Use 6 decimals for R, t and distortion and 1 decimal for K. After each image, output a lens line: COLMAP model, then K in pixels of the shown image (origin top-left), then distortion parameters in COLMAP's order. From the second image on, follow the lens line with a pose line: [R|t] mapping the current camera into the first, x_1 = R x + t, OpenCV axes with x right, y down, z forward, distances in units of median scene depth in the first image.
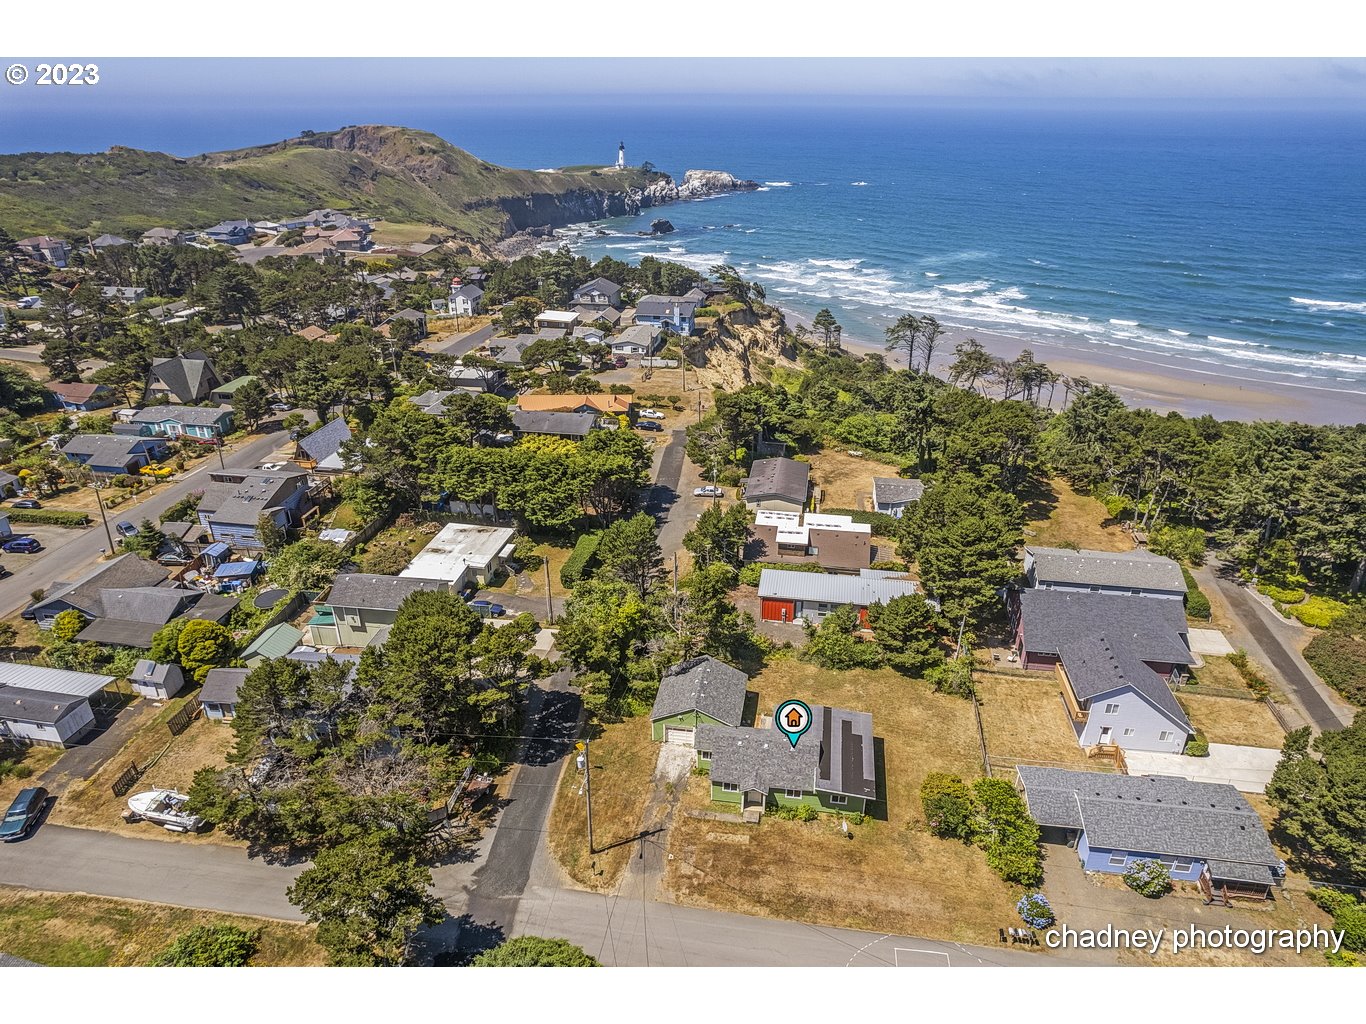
lens RADIAL K [[814.4, 0, 707.4], [0, 814.4, 518.8], [0, 0, 1]] dist [-0.003716, 0.000575]
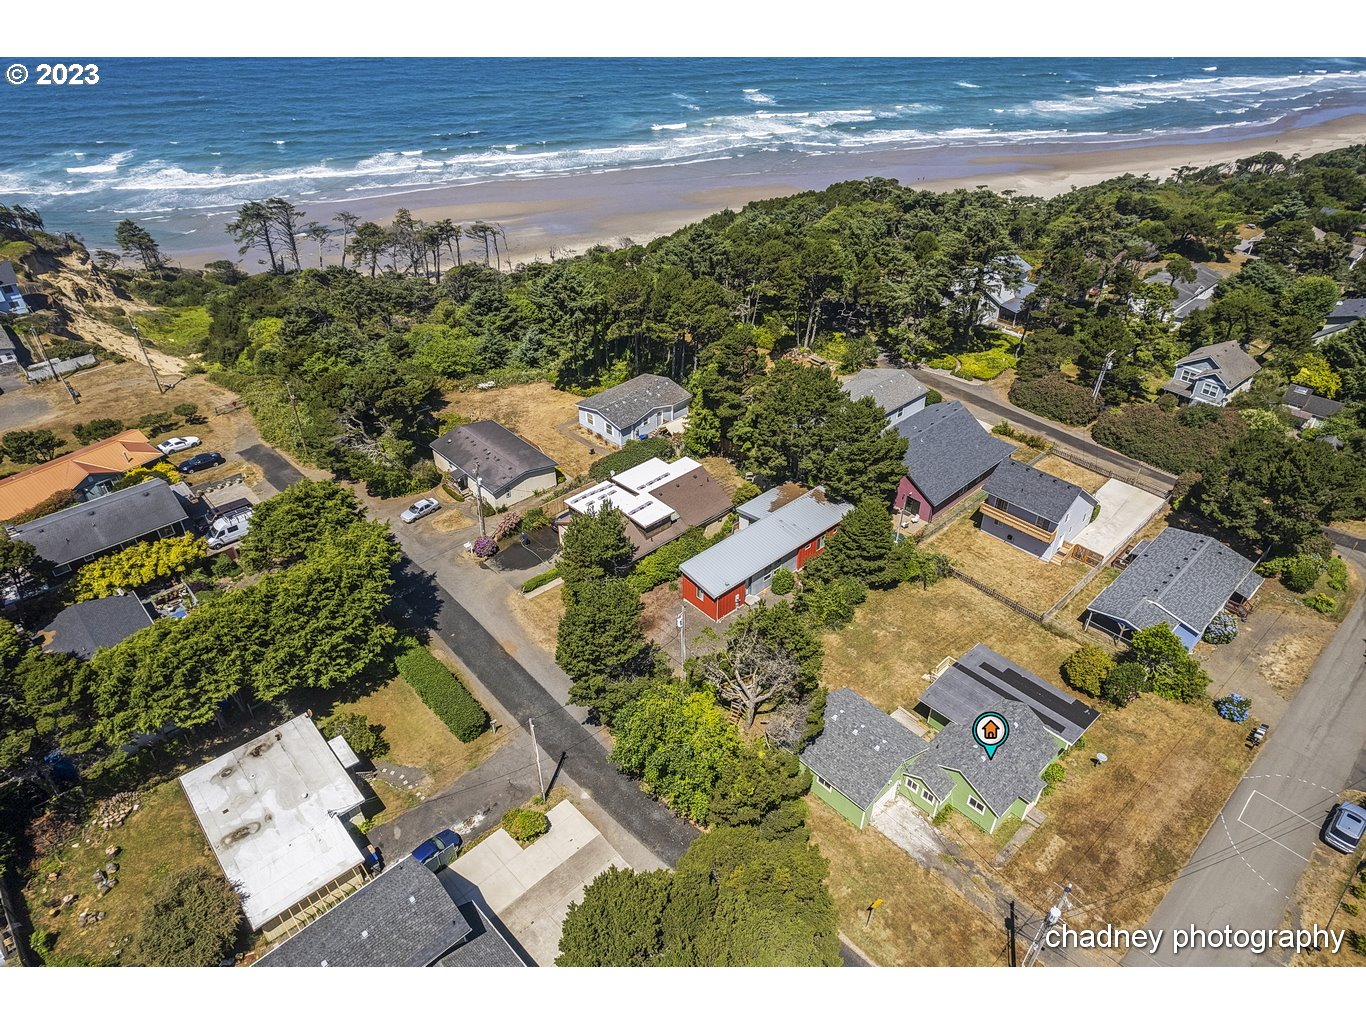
lens RADIAL K [[814.4, 0, 707.4], [0, 814.4, 518.8], [0, 0, 1]] dist [-0.003716, 0.000575]
pose [[0.646801, -0.466851, 0.603075, -0.319905], [0.357571, 0.884086, 0.300889, -0.177437], [-0.673640, 0.021027, 0.738760, 0.337828]]
